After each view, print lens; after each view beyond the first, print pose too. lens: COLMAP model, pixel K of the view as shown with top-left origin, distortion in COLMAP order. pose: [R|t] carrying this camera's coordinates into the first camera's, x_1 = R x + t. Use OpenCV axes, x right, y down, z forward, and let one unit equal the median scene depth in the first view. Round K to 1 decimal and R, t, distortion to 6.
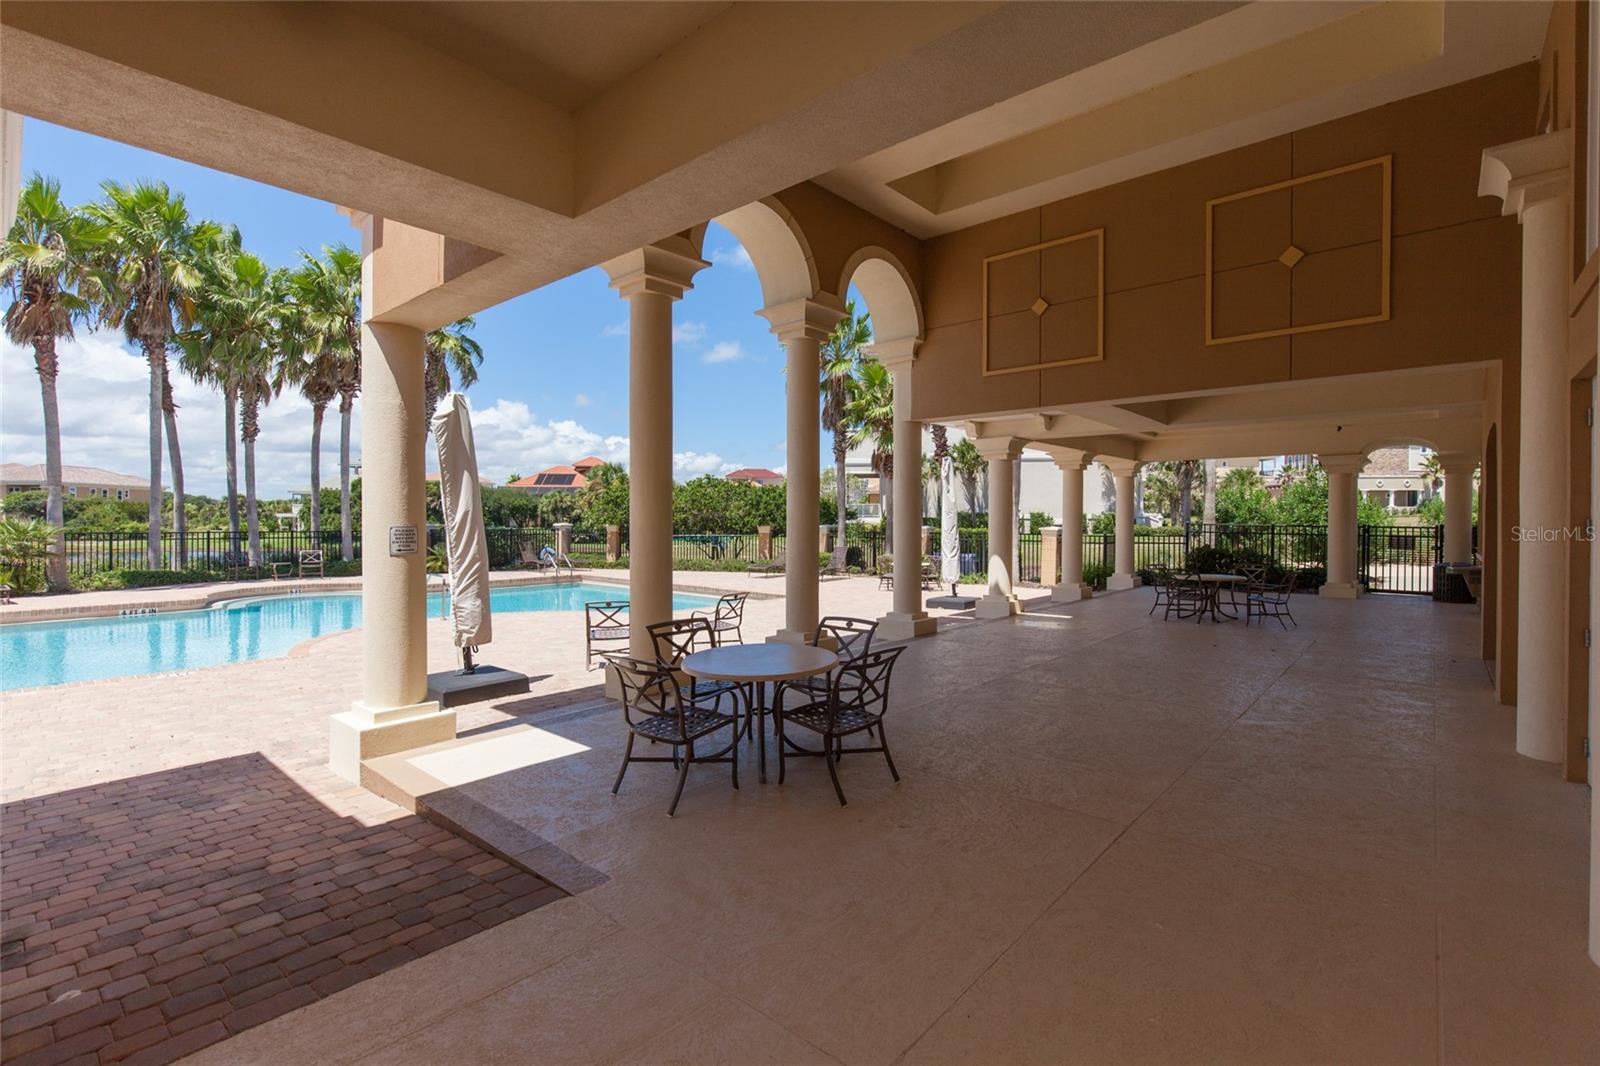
lens RADIAL K [[727.7, 0, 799.0], [0, 727.7, 529.3], [0, 0, 1]] dist [0.002969, -0.001001]
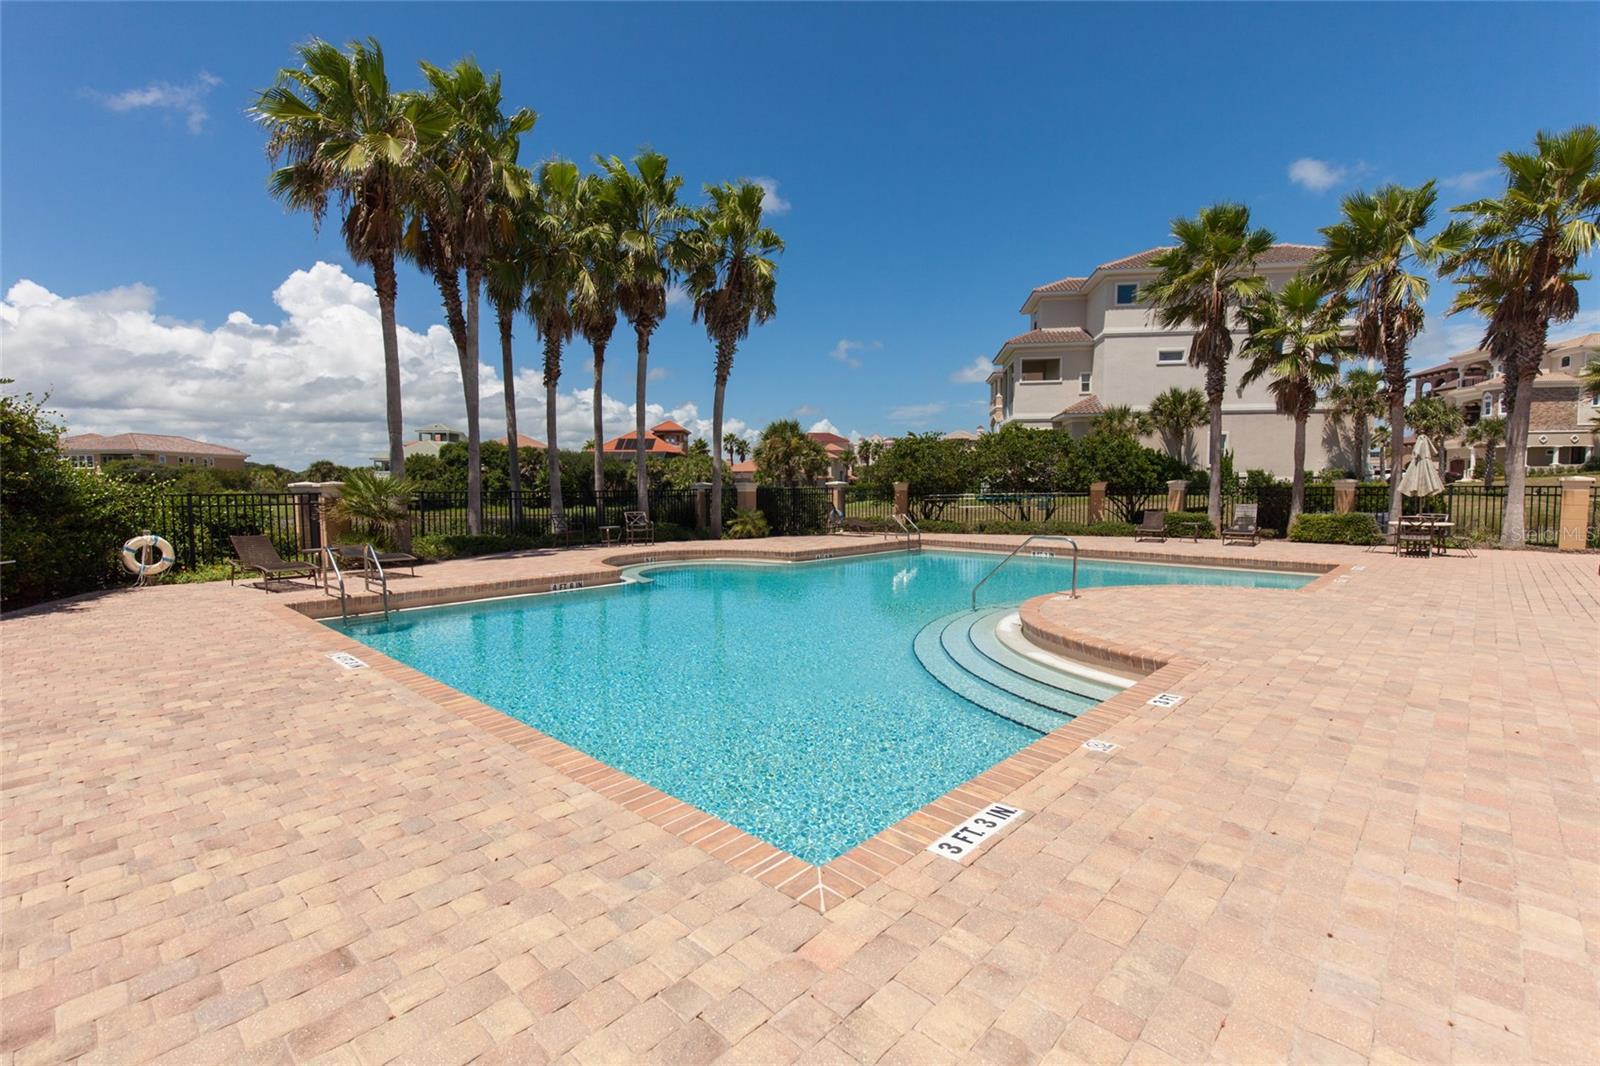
lens RADIAL K [[727.7, 0, 801.1], [0, 727.7, 530.5], [0, 0, 1]] dist [0.002969, -0.001001]
pose [[0.999645, -0.005089, -0.026142, -0.125872], [0.006322, 0.998862, 0.047278, 0.003205], [0.025871, -0.047426, 0.998540, 0.041561]]
